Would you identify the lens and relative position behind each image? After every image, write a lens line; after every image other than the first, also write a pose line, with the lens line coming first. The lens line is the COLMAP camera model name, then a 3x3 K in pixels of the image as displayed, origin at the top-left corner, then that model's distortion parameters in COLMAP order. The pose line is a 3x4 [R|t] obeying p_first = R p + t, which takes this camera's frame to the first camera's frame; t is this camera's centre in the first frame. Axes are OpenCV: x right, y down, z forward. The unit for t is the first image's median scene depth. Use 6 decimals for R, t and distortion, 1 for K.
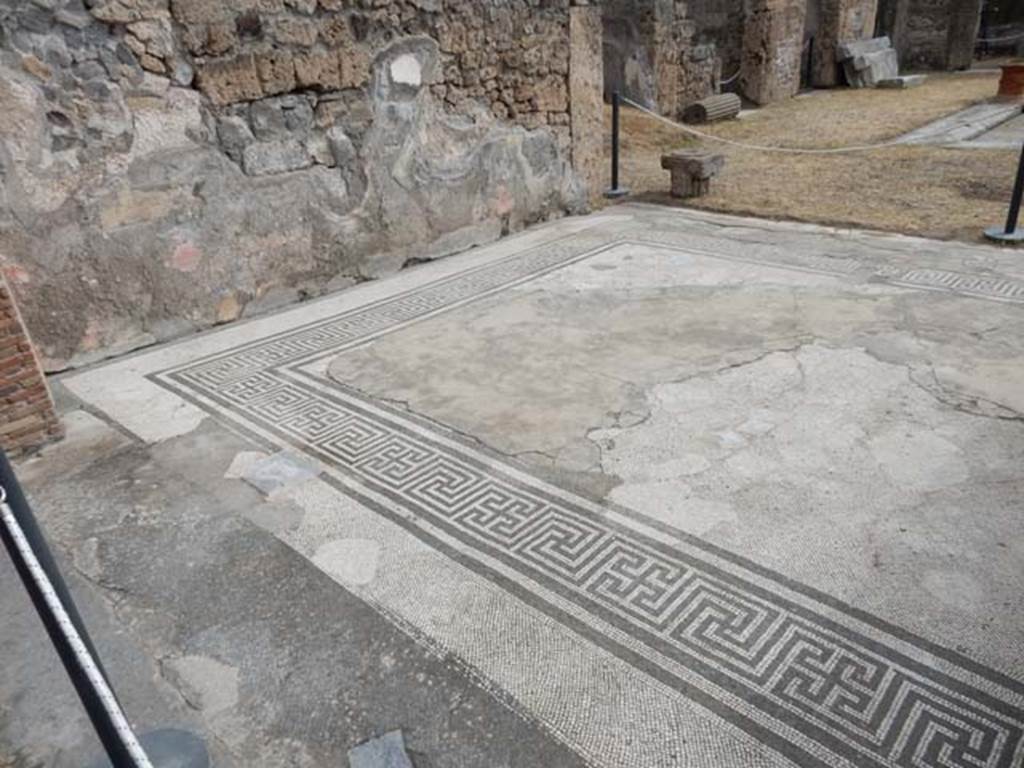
lens RADIAL K [[732.1, 0, 509.9], [0, 732.1, 388.4], [0, 0, 1]] dist [0.002600, 0.002884]
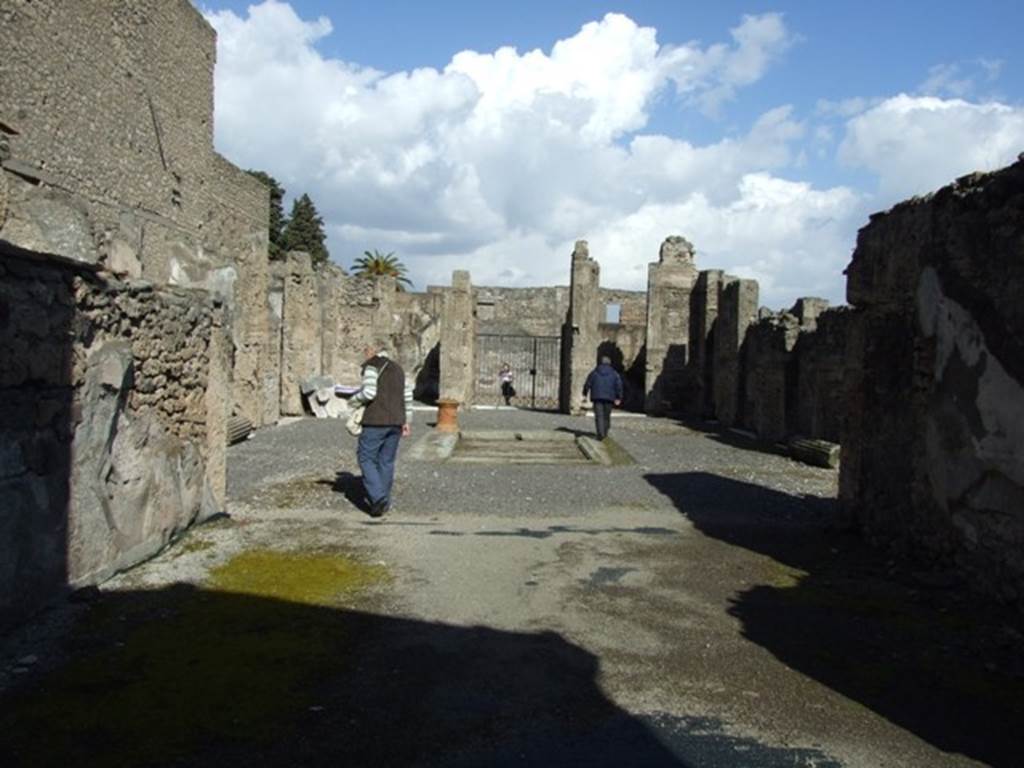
lens RADIAL K [[835.5, 0, 512.0], [0, 835.5, 384.0], [0, 0, 1]] dist [-0.011469, 0.009870]
pose [[0.711895, 0.054786, 0.700146, -0.522920], [0.245799, 0.914458, -0.321480, 0.030177], [-0.657866, 0.400955, 0.637532, 0.030597]]
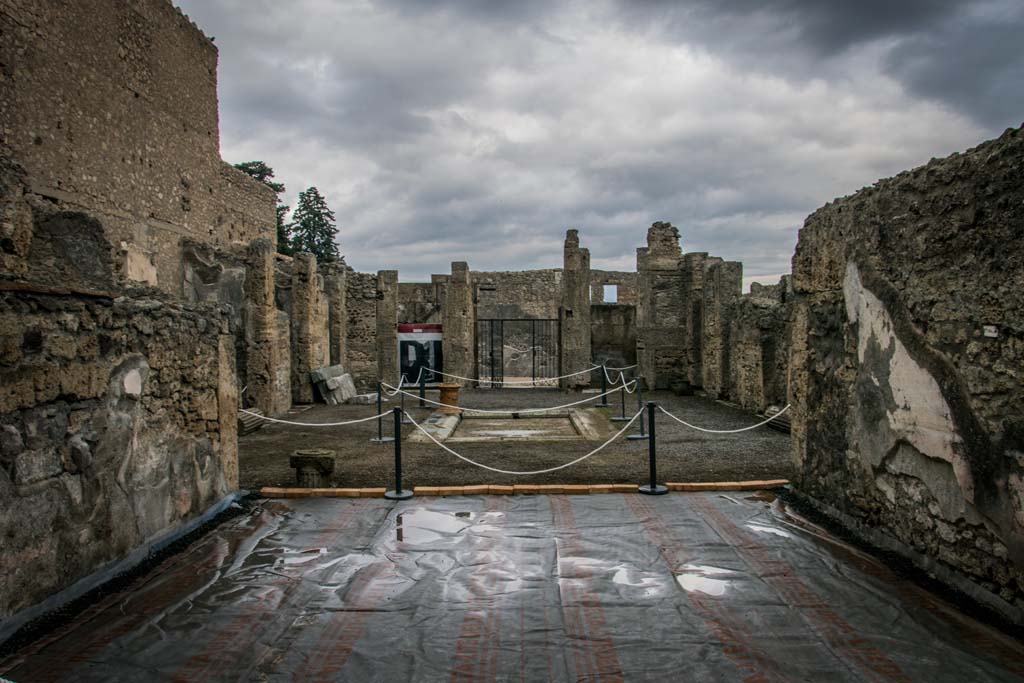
lens RADIAL K [[800.4, 0, 527.4], [0, 800.4, 373.4], [0, 0, 1]] dist [0.030502, -0.008446]
pose [[0.708577, 0.020603, 0.705332, -0.571060], [0.277690, 0.910777, -0.305571, 0.065350], [-0.648696, 0.412384, 0.639635, -0.114498]]
